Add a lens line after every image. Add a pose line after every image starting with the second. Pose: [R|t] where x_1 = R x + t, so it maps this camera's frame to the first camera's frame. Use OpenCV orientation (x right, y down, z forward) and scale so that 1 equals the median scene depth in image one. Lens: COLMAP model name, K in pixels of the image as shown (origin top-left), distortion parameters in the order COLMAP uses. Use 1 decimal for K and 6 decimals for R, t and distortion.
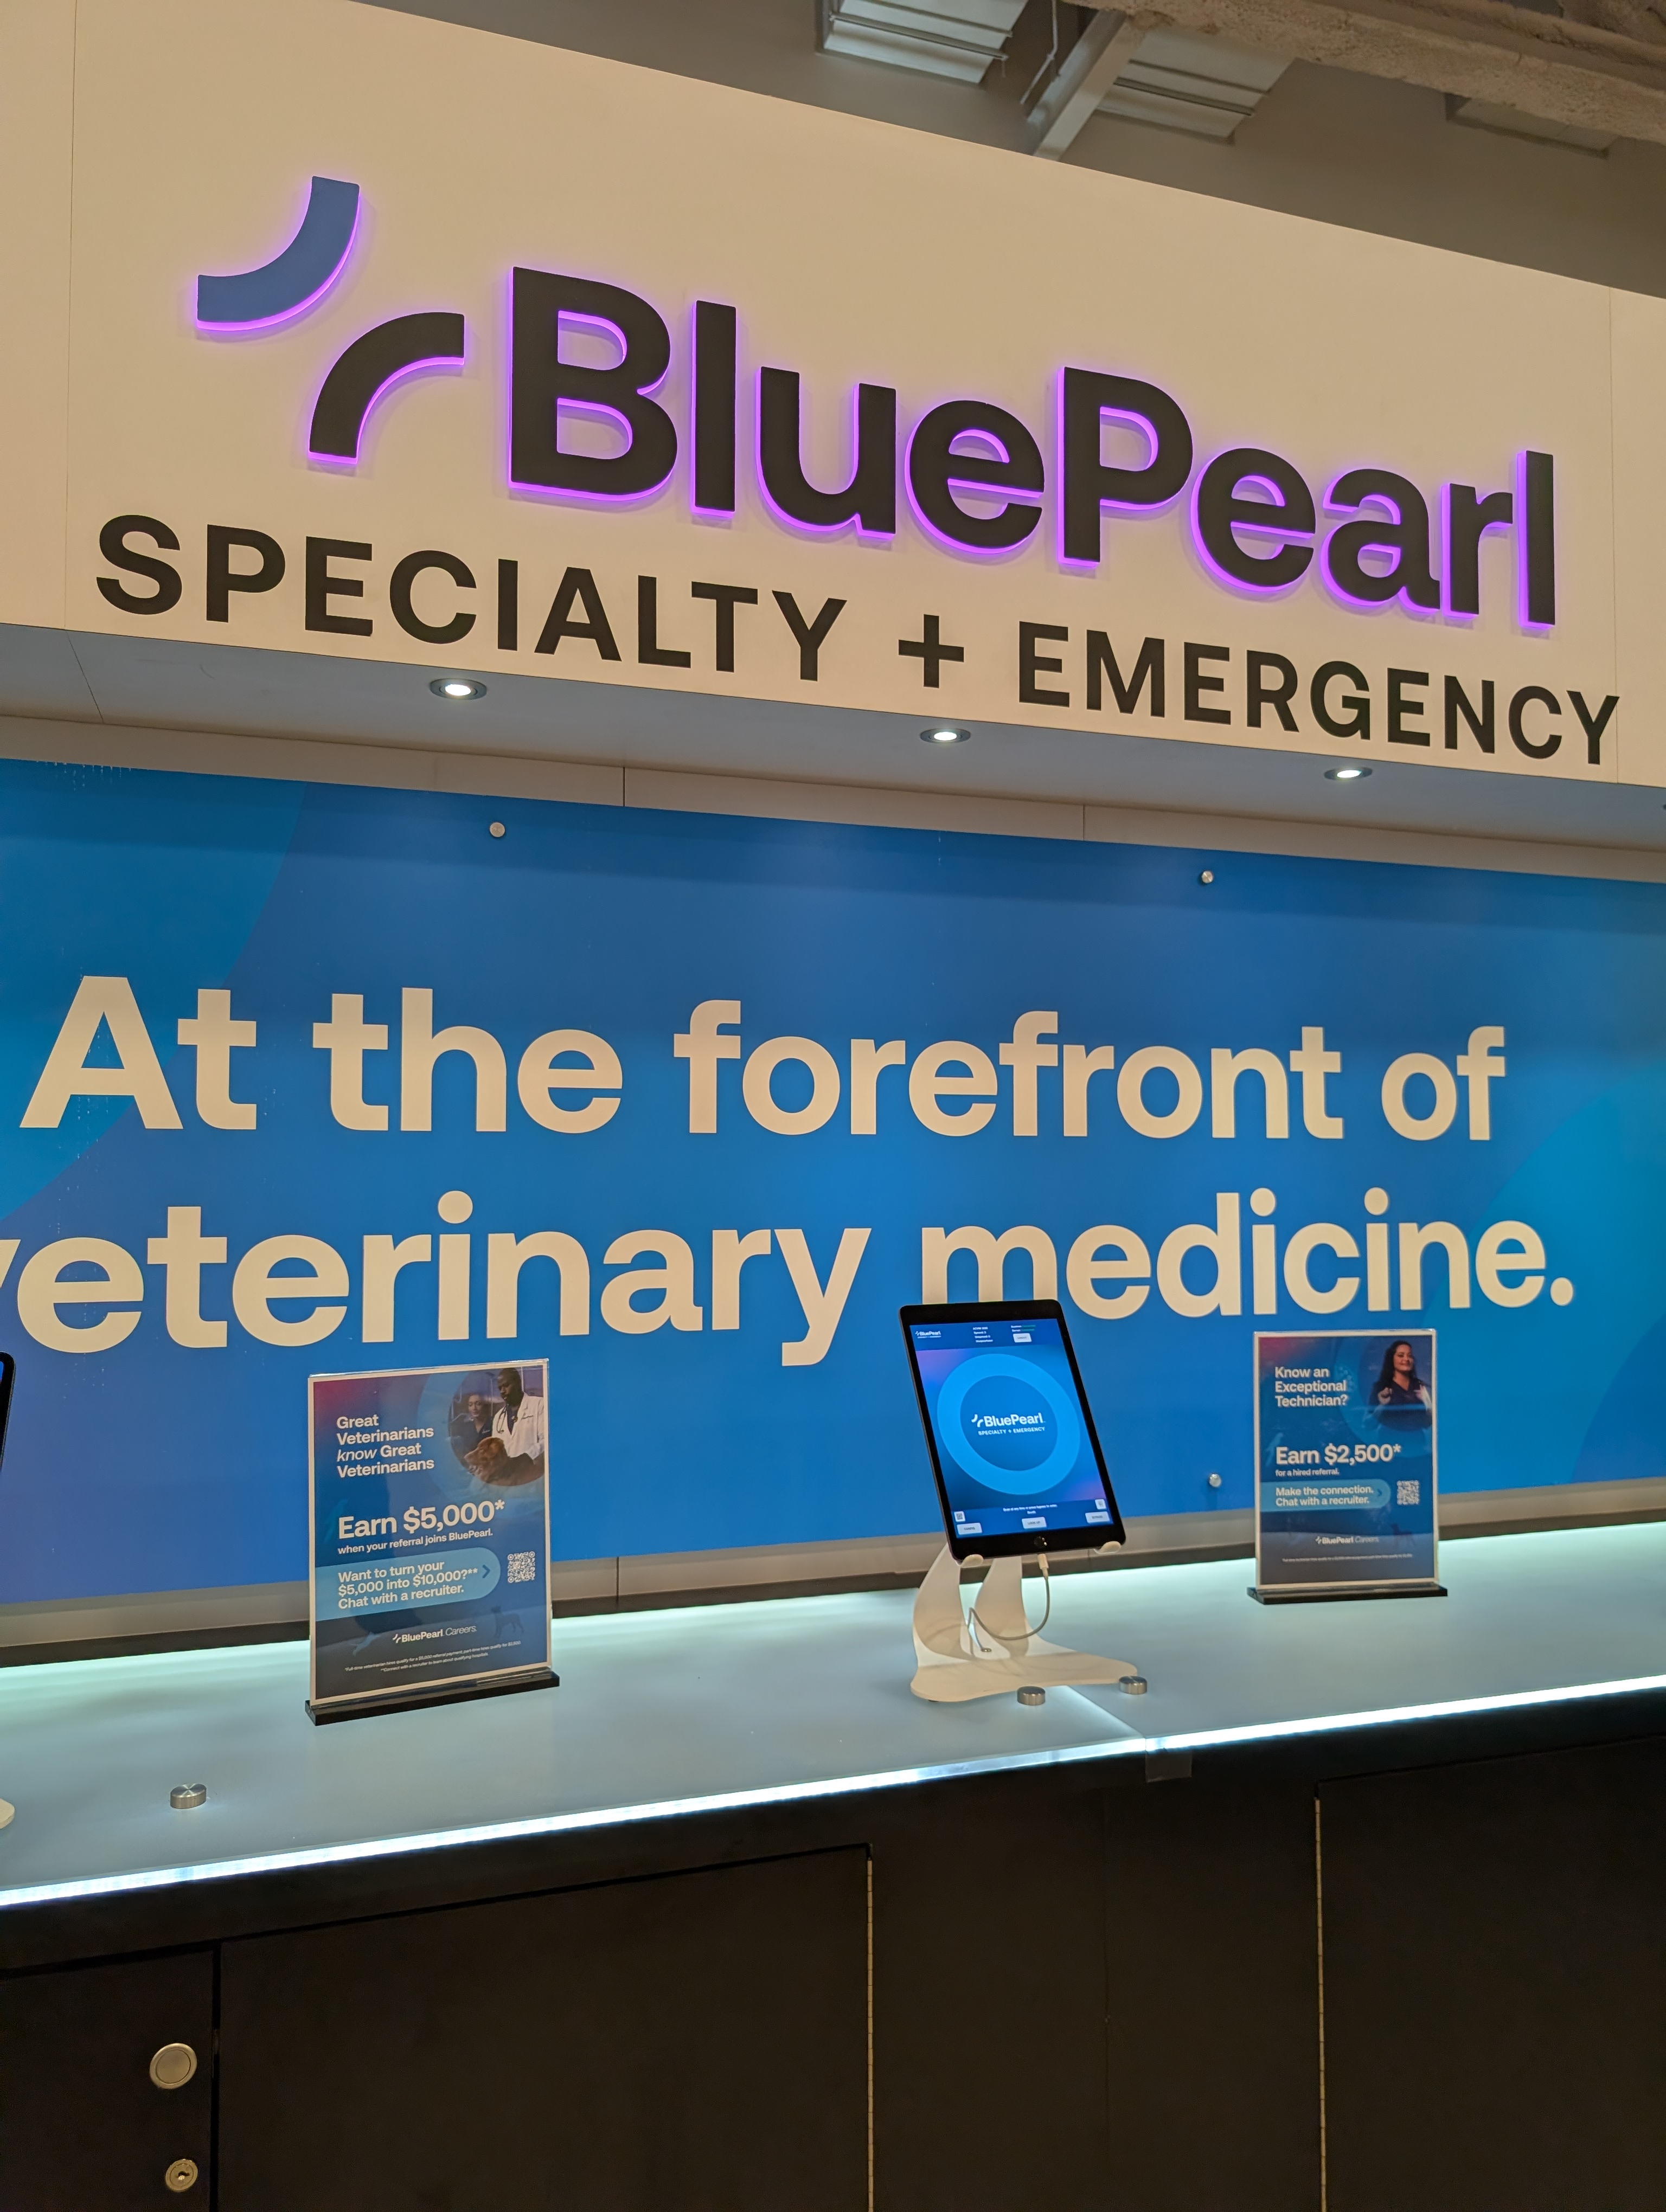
lens RADIAL K [[1698.0, 0, 830.4], [0, 1698.0, 1162.4], [0, 0, 1]] dist [-0.026316, 0.069212]
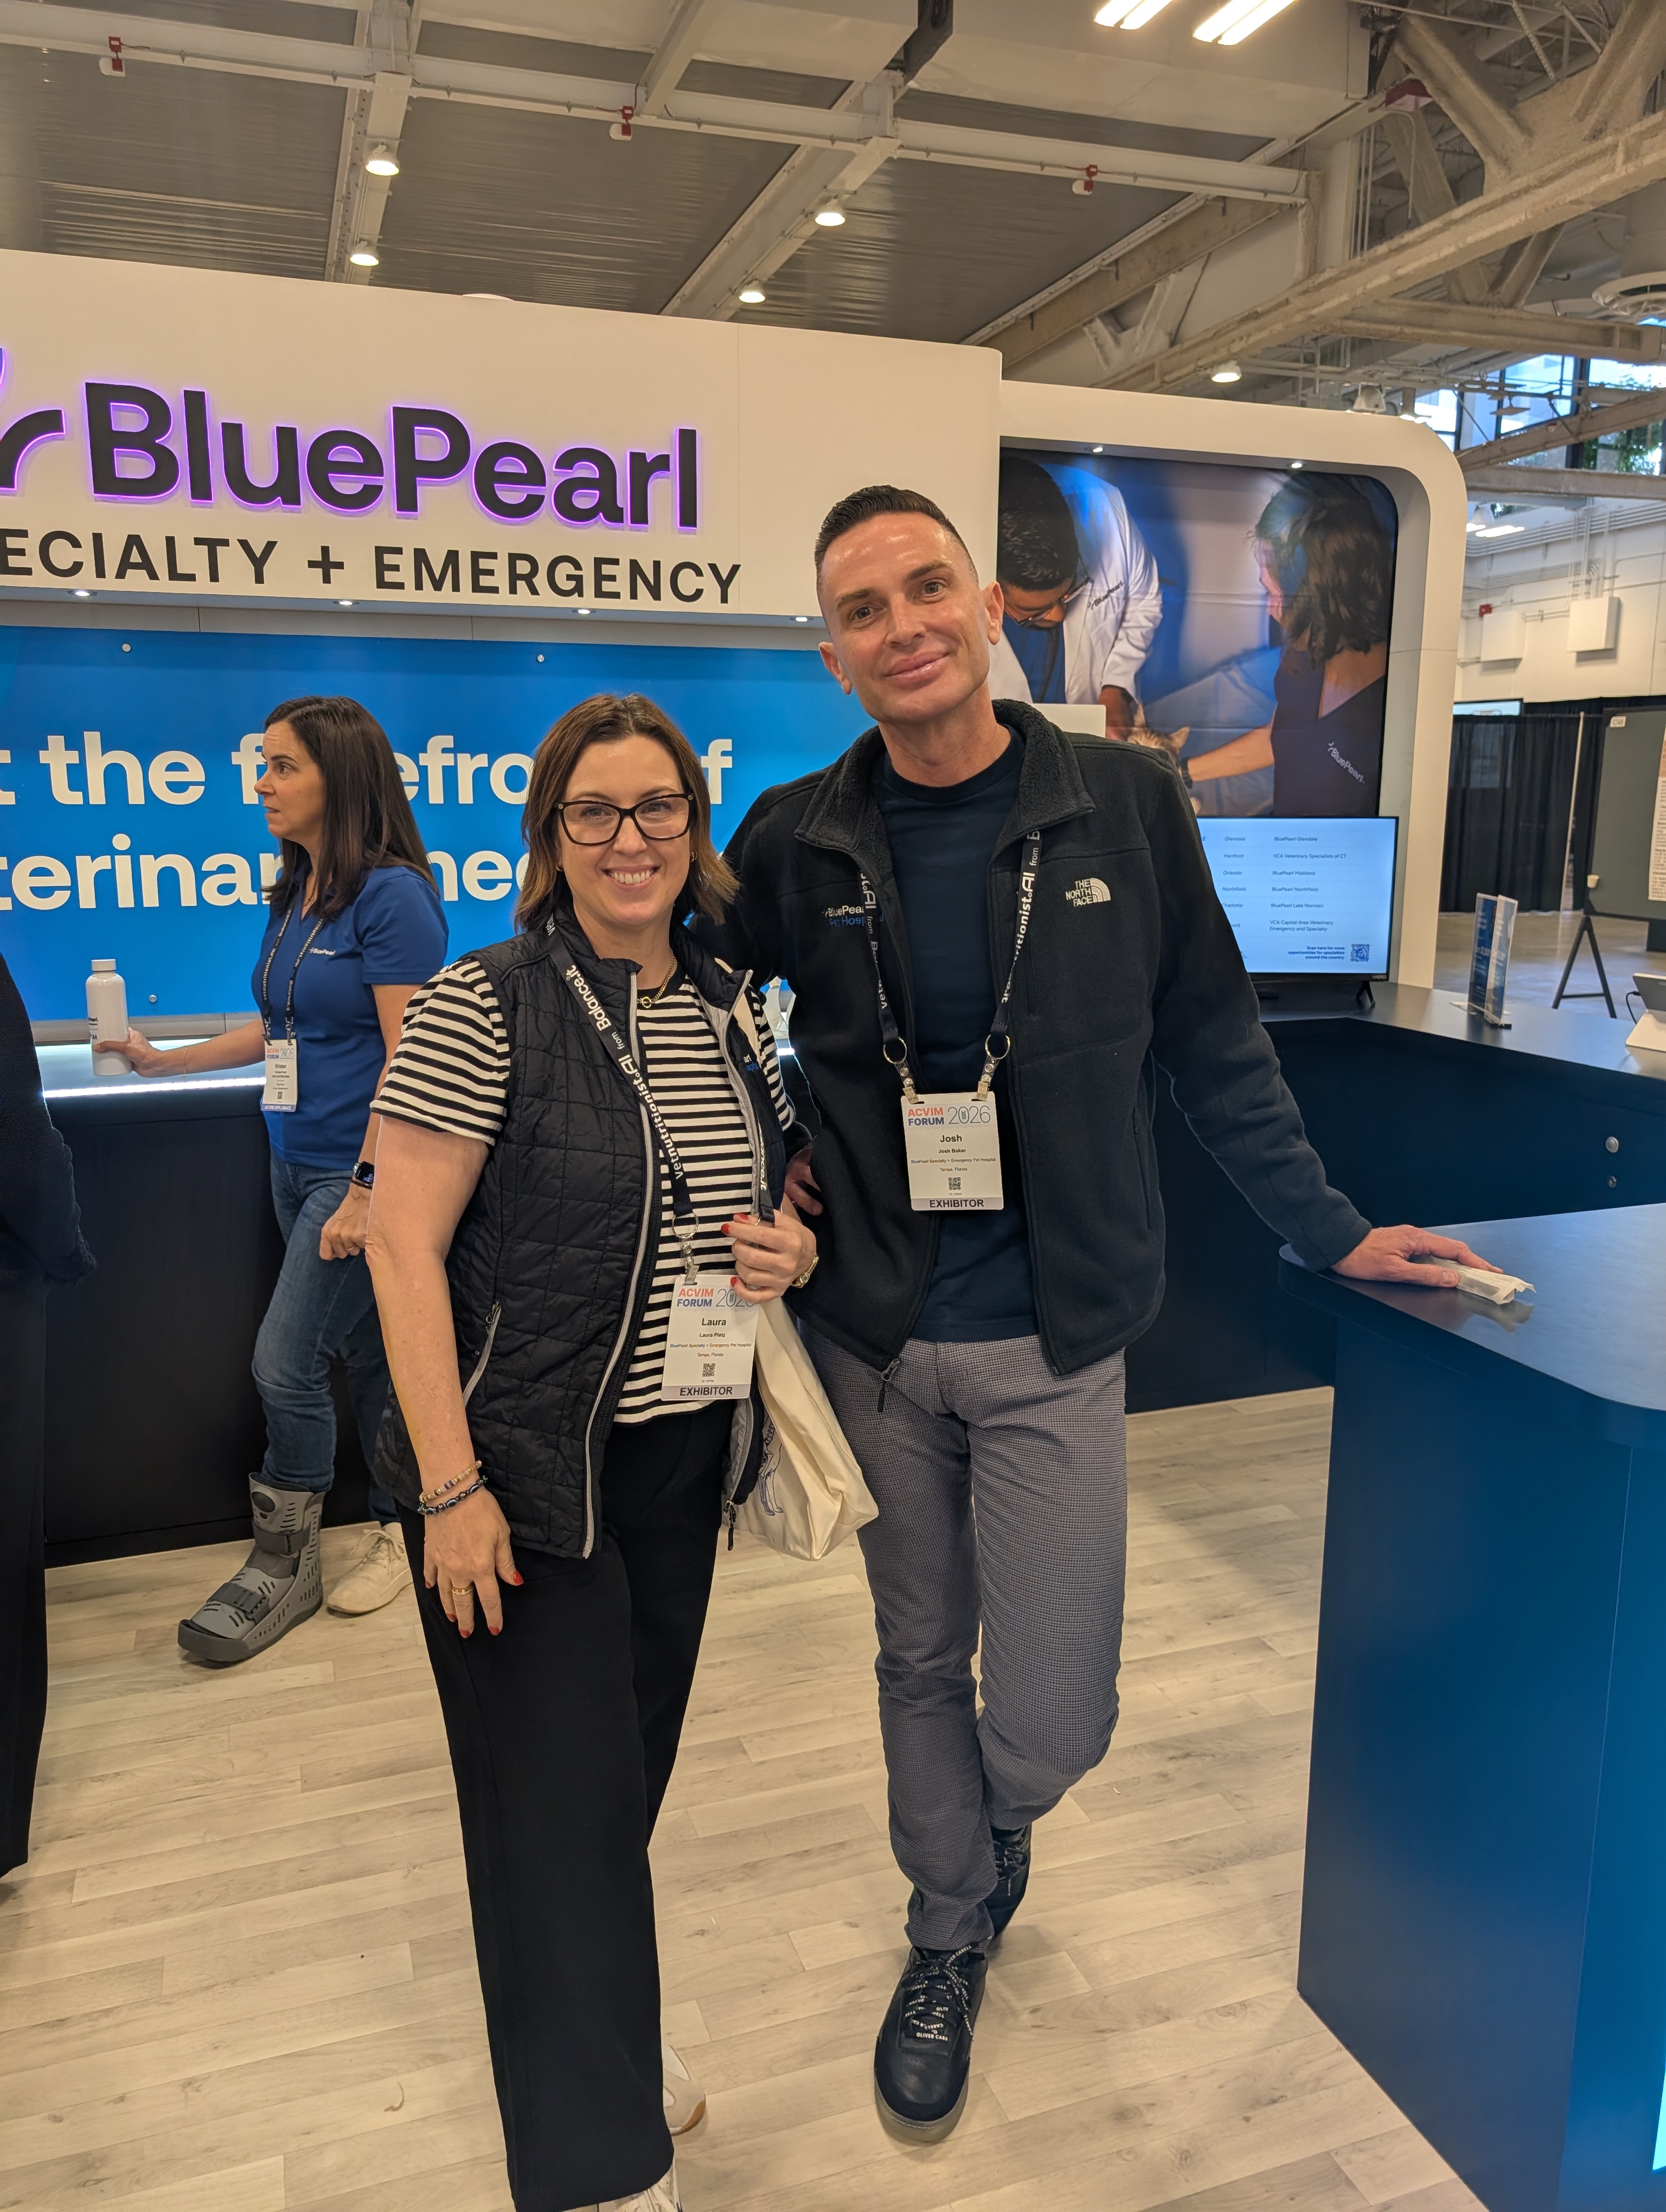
lens RADIAL K [[1698.0, 0, 830.4], [0, 1698.0, 1162.4], [0, 0, 1]] dist [-0.026316, 0.069212]
pose [[0.999839, 0.000736, 0.017928, 0.596202], [-0.004827, 0.973364, 0.229216, -0.069748], [-0.017282, -0.229266, 0.973210, -1.089110]]
